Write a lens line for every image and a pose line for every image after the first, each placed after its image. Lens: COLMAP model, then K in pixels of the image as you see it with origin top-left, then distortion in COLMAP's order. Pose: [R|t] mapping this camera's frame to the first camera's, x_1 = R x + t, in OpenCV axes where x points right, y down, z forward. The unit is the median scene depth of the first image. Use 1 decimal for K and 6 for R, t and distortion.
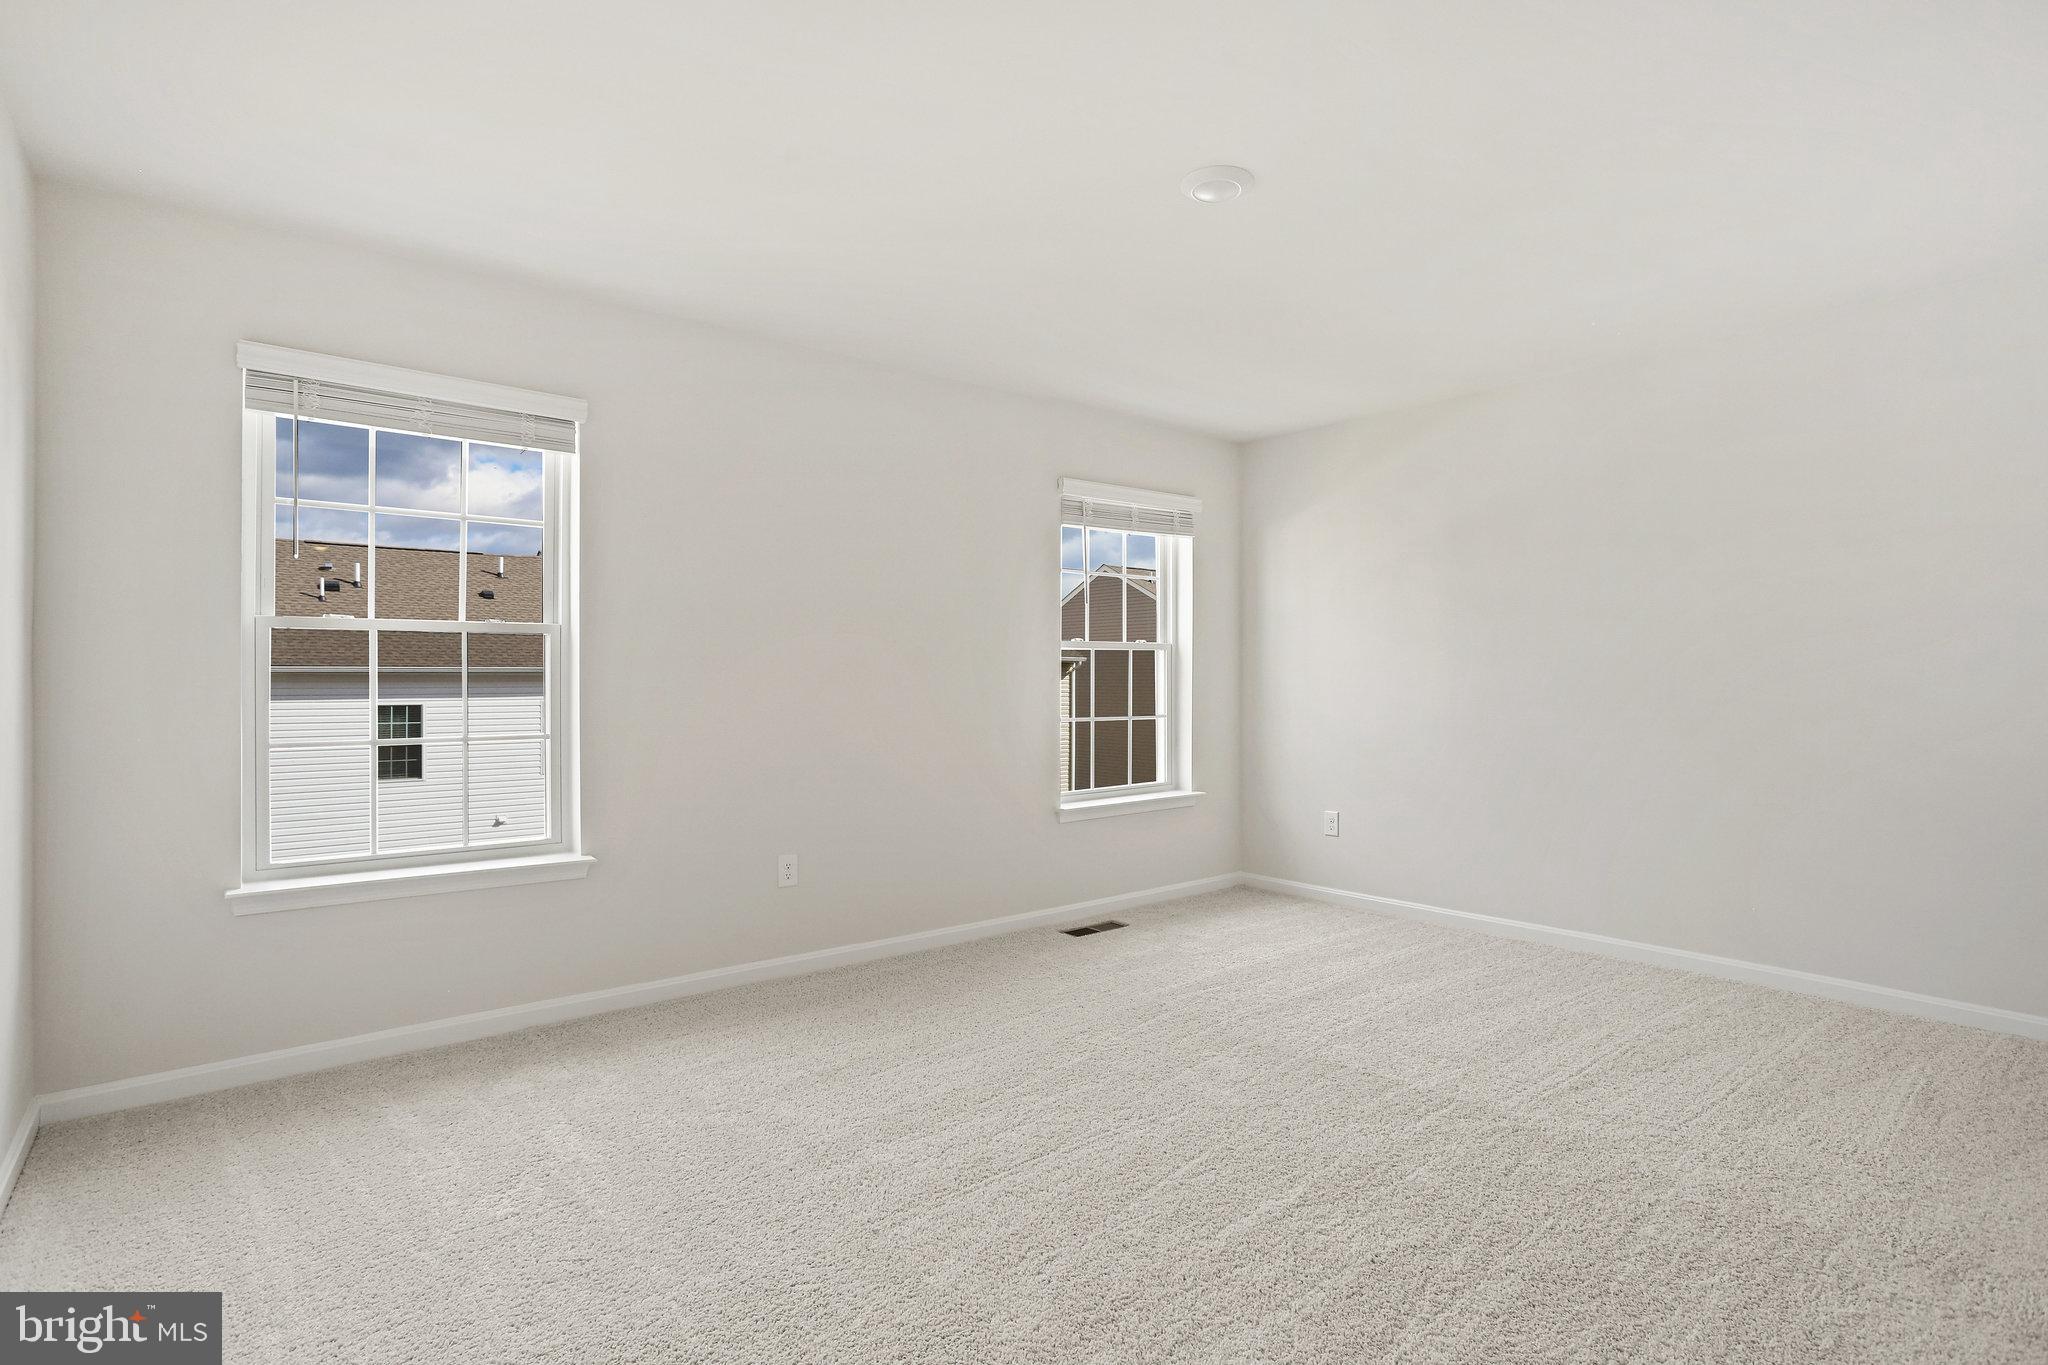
lens RADIAL K [[1008.5, 0, 1040.2], [0, 1008.5, 675.9], [0, 0, 1]] dist [-0.064153, 0.031516]
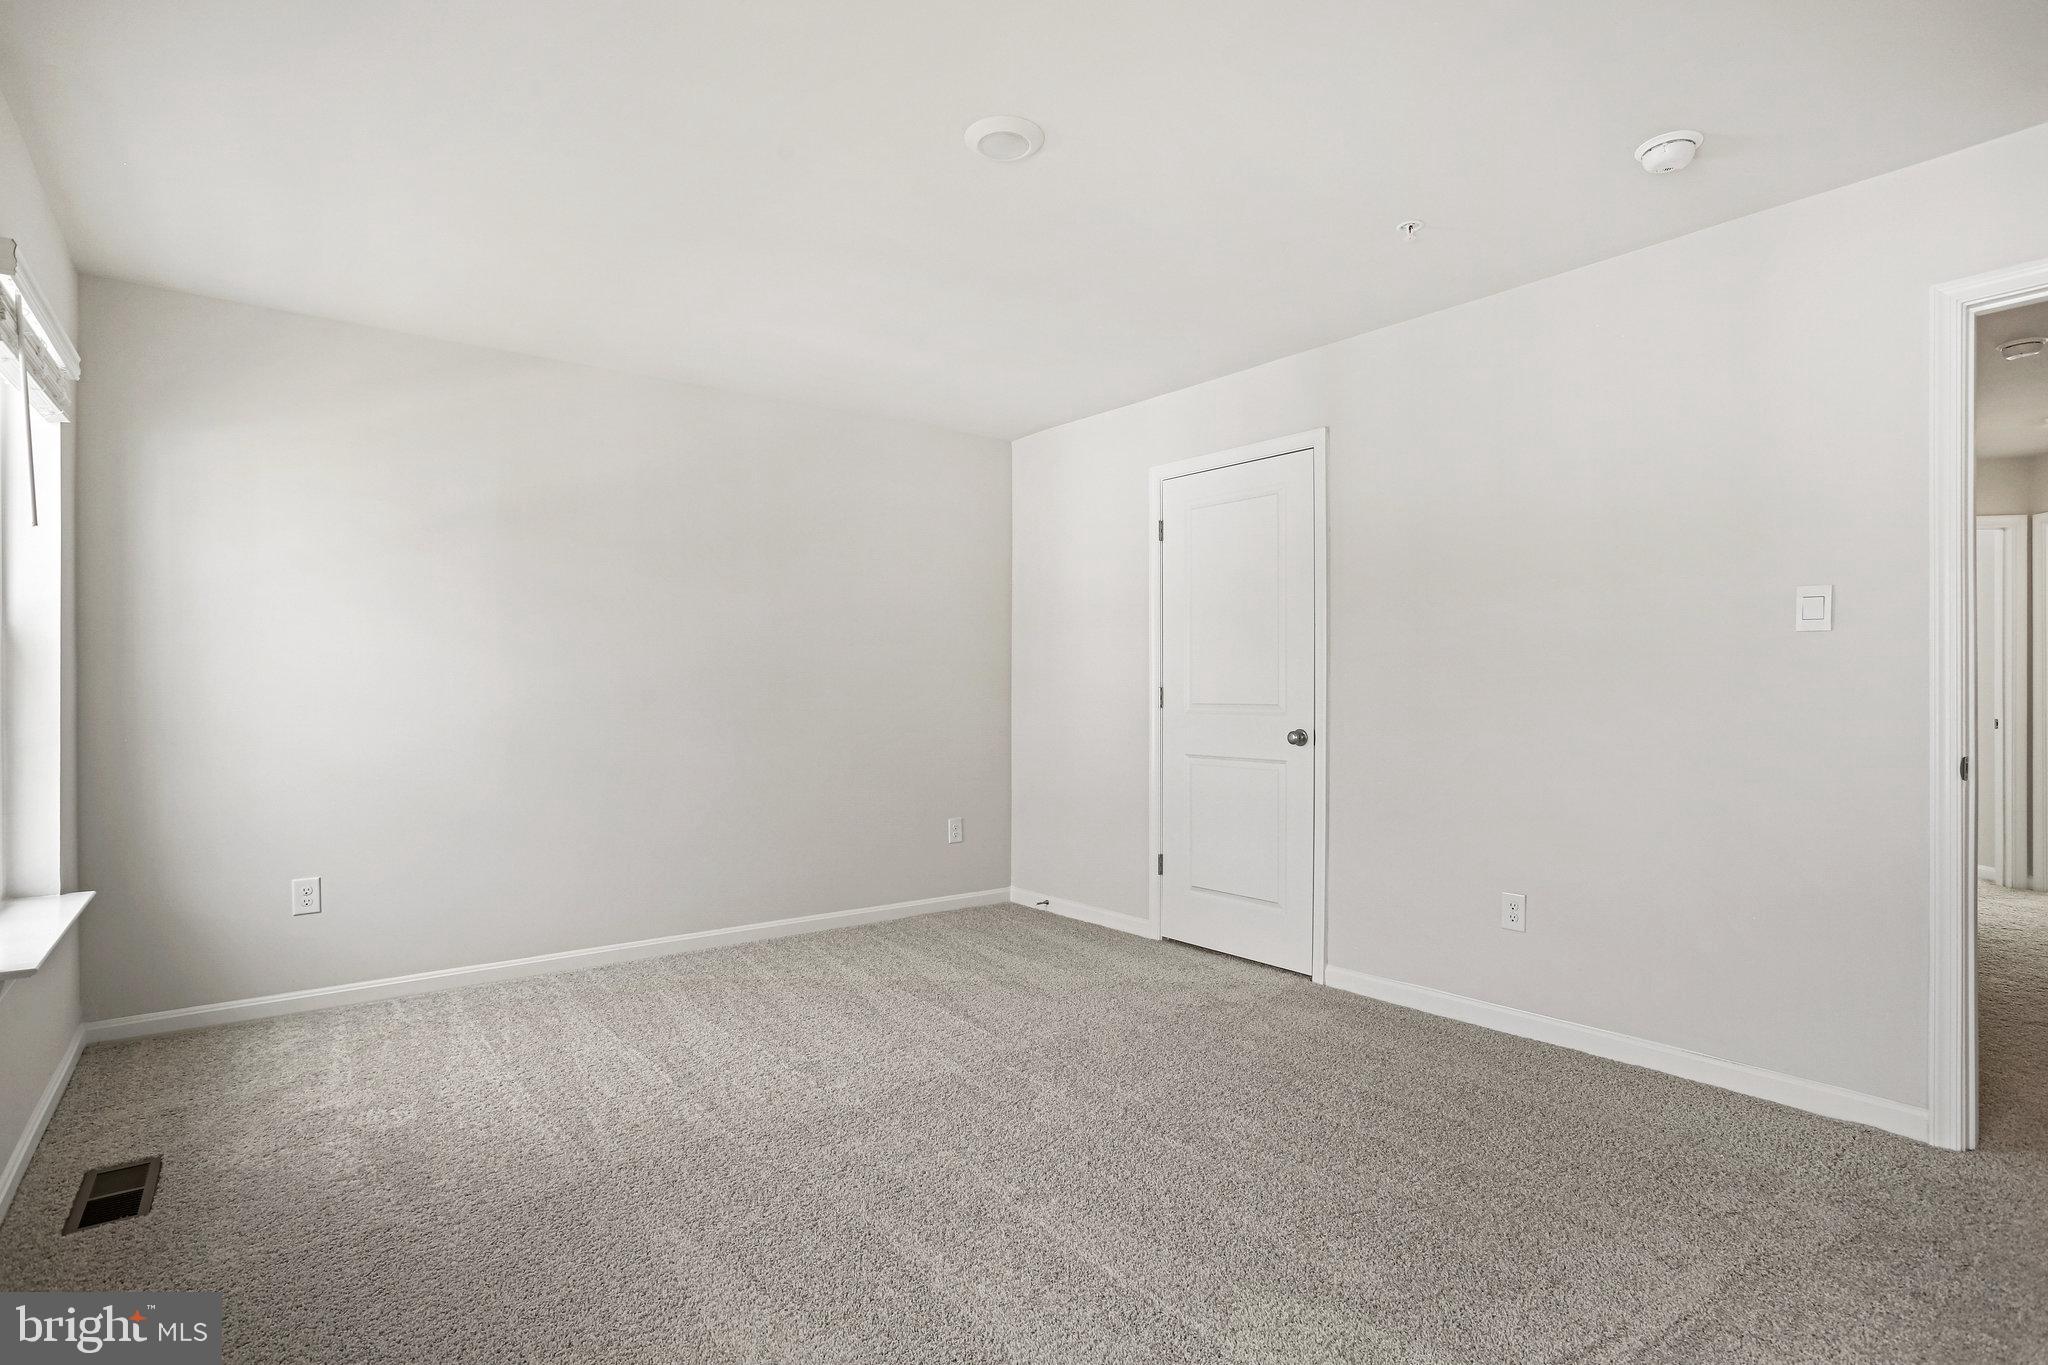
lens RADIAL K [[1008.5, 0, 1040.2], [0, 1008.5, 675.9], [0, 0, 1]] dist [-0.064153, 0.031516]
pose [[0.045375, 0.001228, 0.998969, -0.457225], [0.006378, 0.999979, -0.001519, 0.000150], [-0.998950, 0.006441, 0.045366, 0.589438]]
